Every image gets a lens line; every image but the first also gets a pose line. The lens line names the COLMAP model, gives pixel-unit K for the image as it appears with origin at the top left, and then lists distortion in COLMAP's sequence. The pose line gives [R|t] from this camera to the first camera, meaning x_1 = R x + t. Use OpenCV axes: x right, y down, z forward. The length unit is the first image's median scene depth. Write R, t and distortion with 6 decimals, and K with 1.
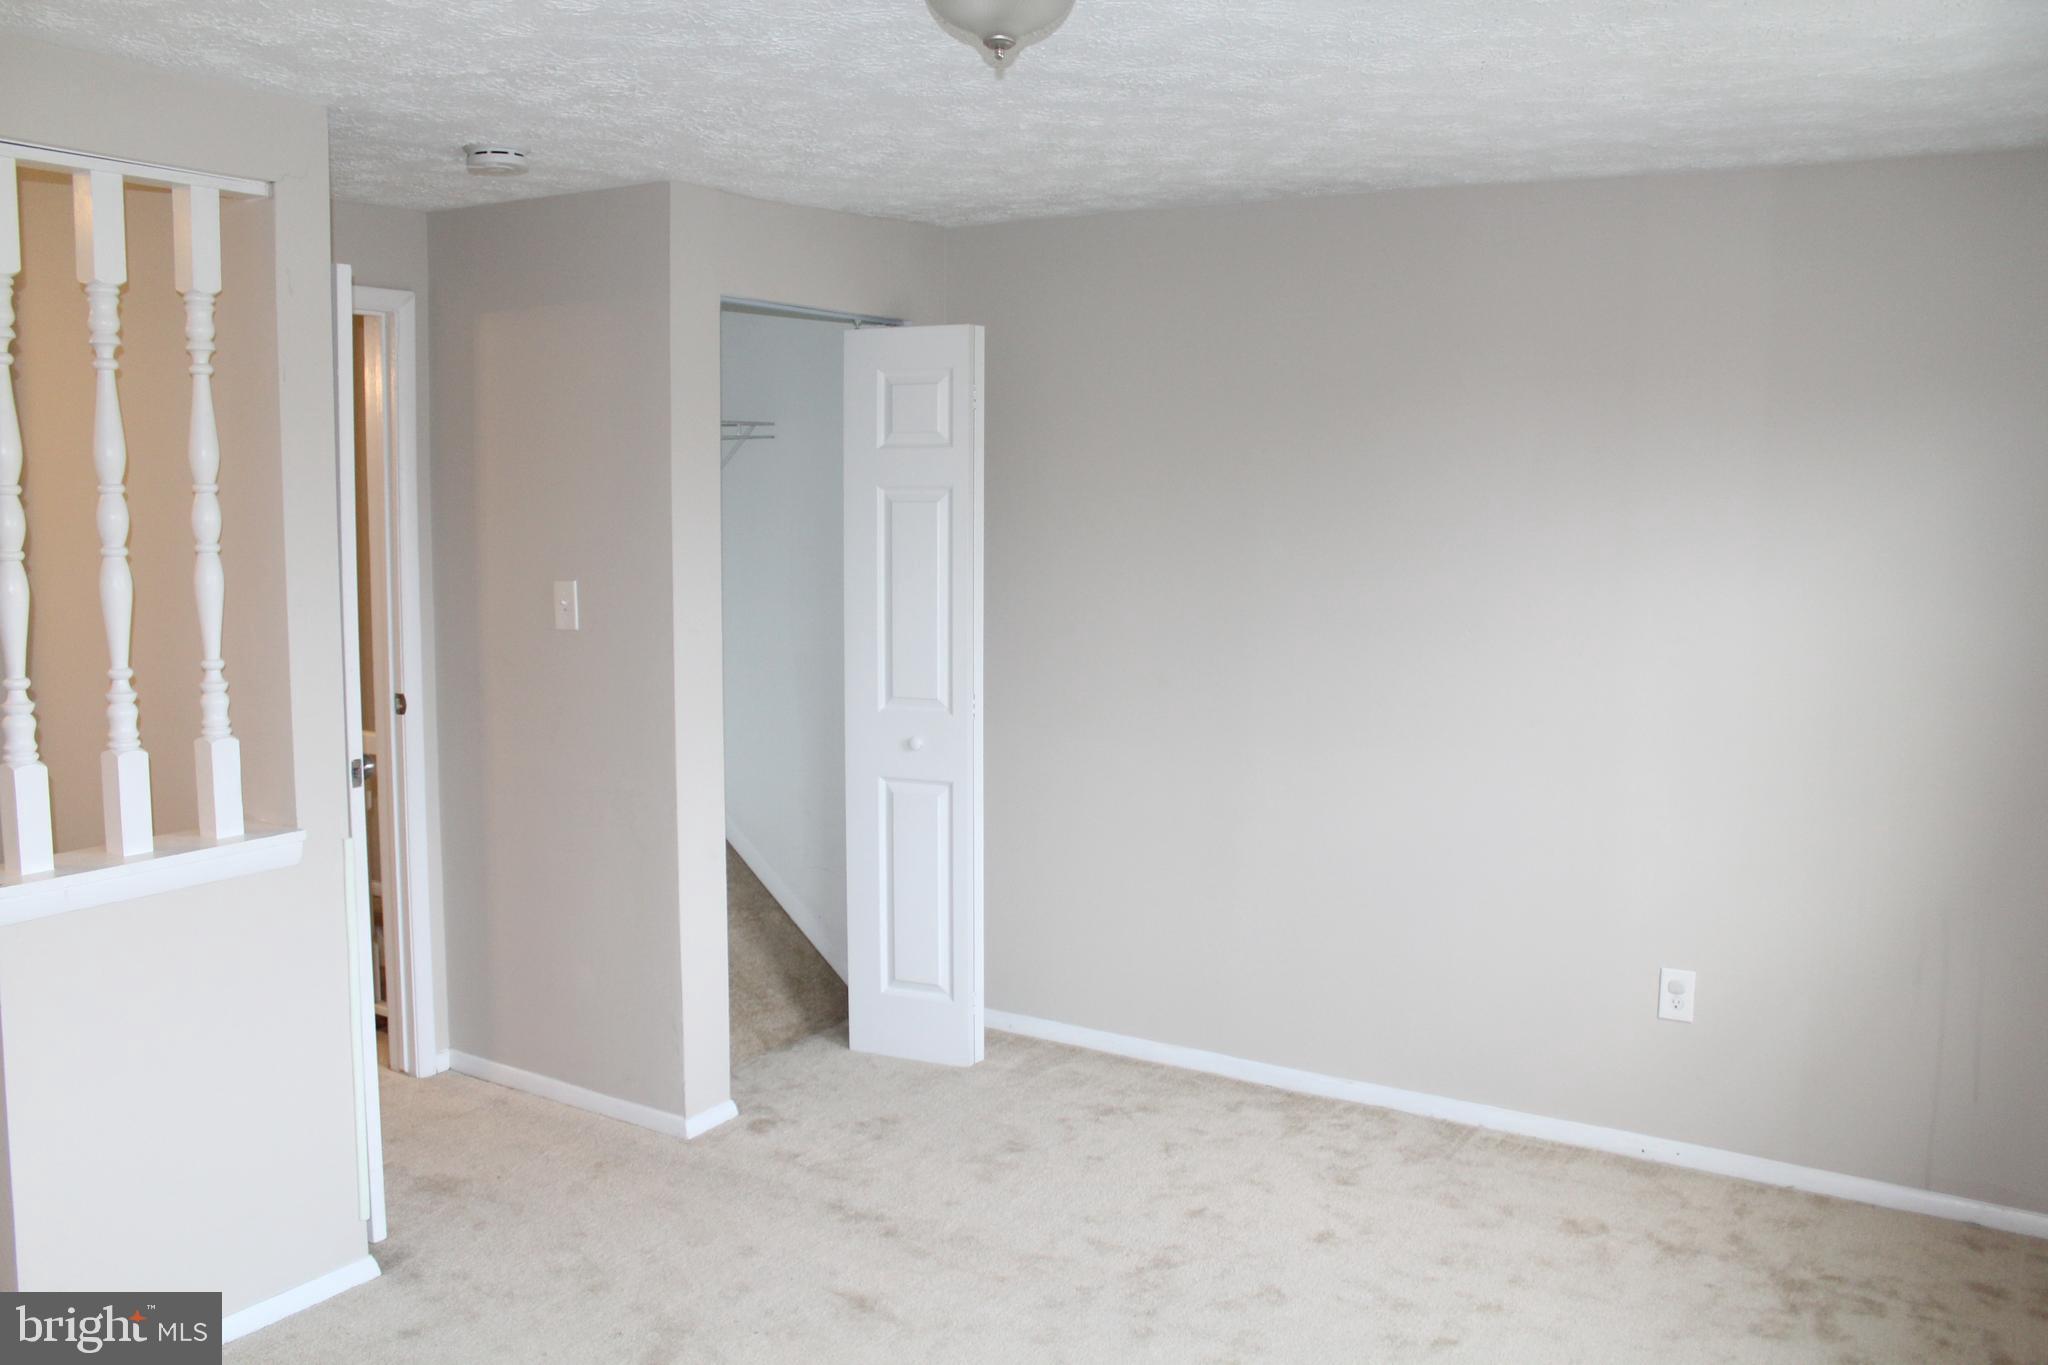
lens RADIAL K [[1744.3, 0, 1020.0], [0, 1744.3, 685.1], [0, 0, 1]] dist [-0.146928, 0.095972]
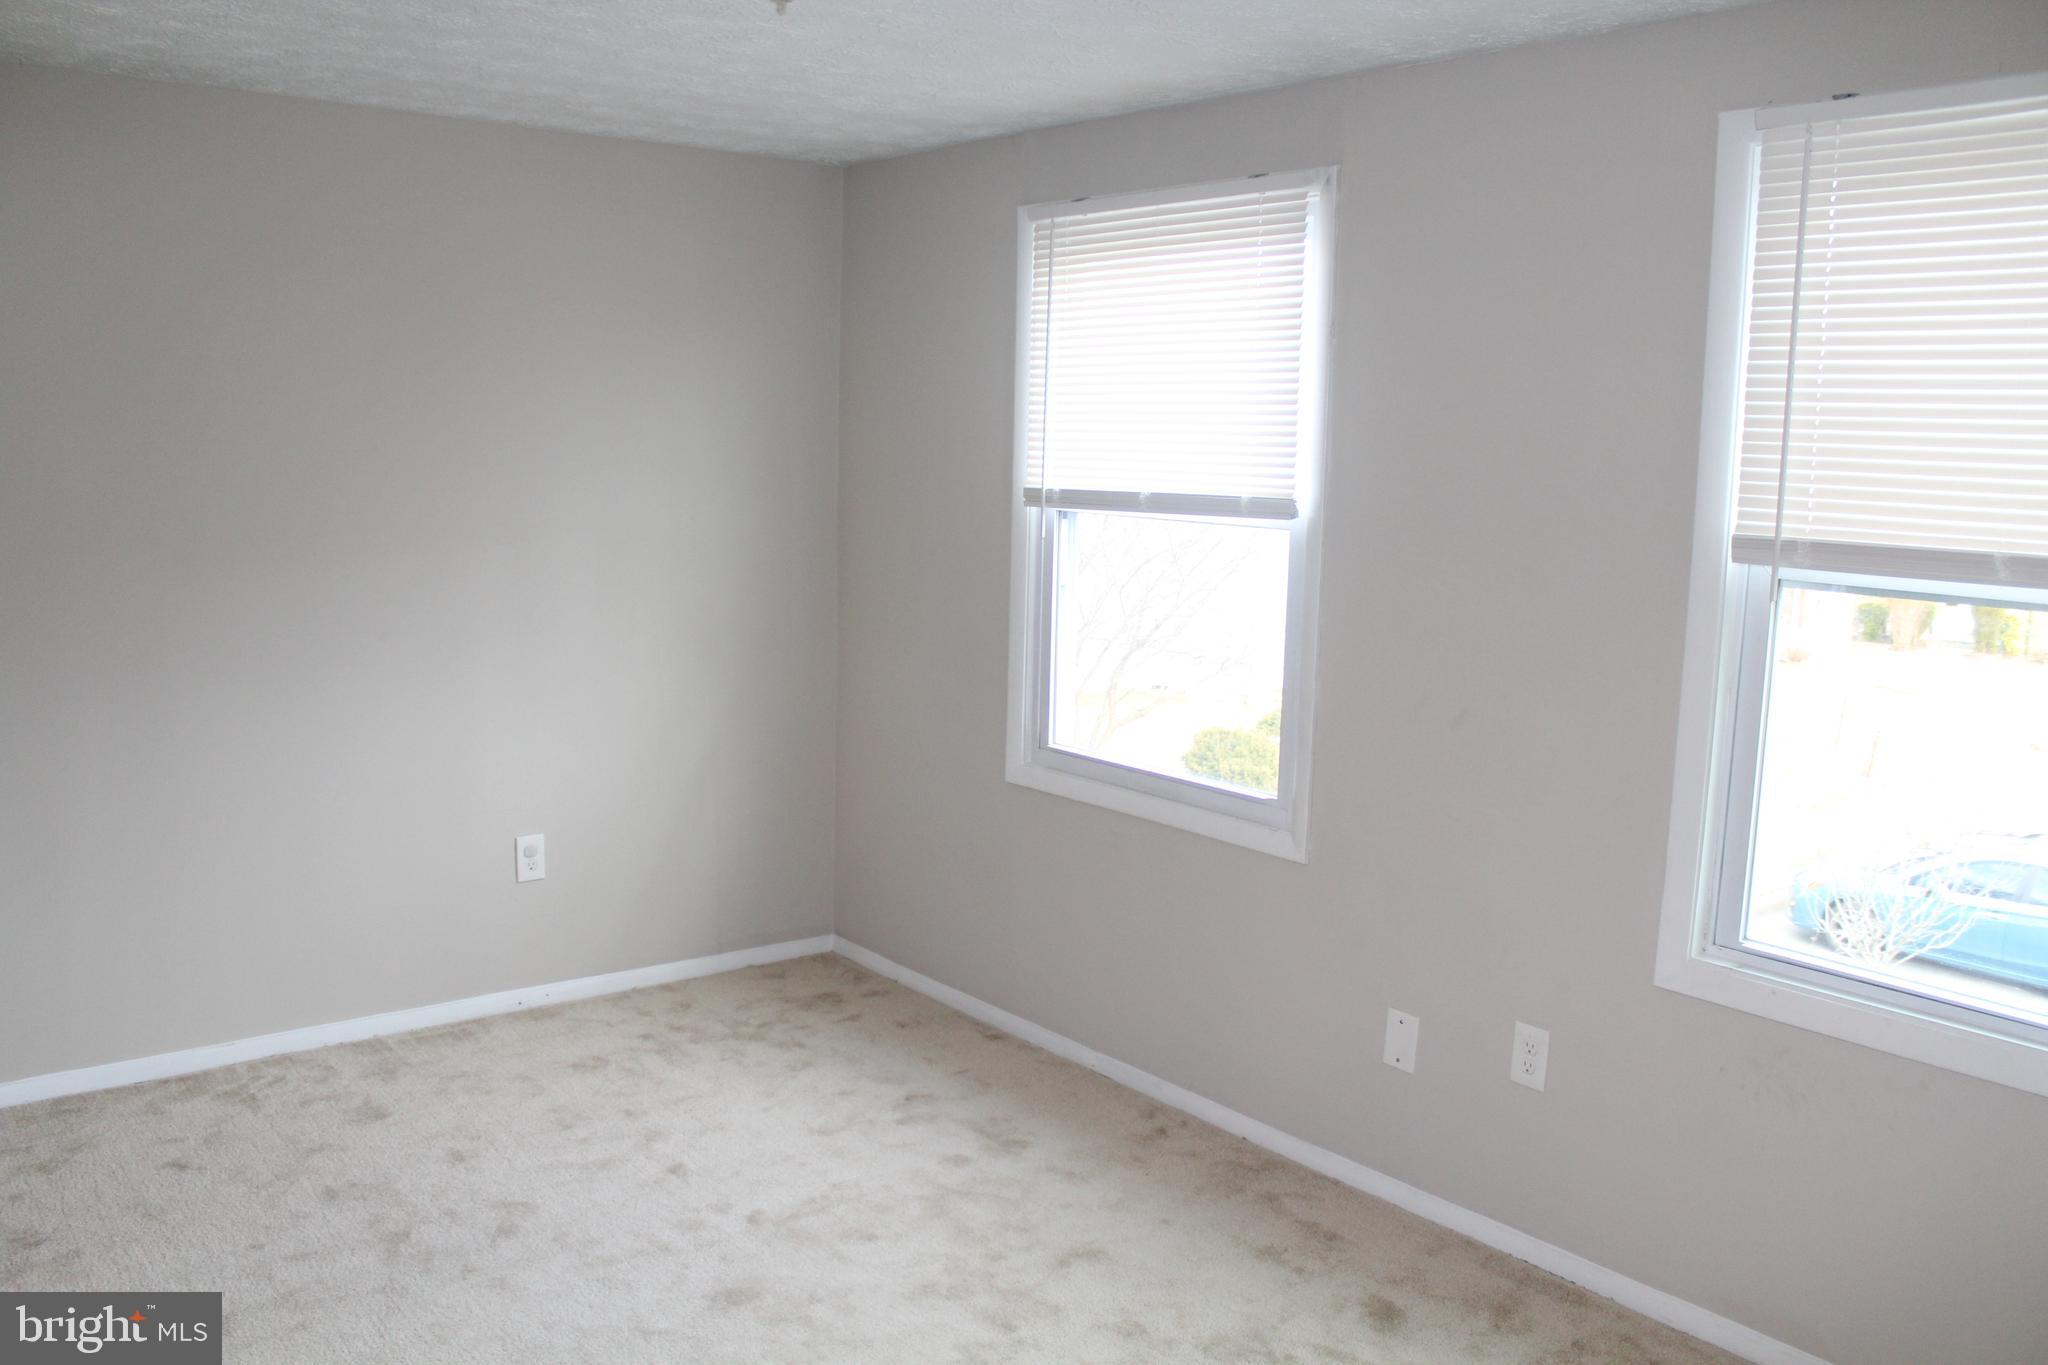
lens RADIAL K [[1744.3, 0, 1020.2], [0, 1744.3, 692.7], [0, 0, 1]] dist [-0.146928, 0.095972]
pose [[0.304628, -0.144916, 0.941383, -0.578322], [0.086287, 0.988492, 0.124246, -0.040821], [-0.948555, 0.043381, 0.313627, 0.328755]]
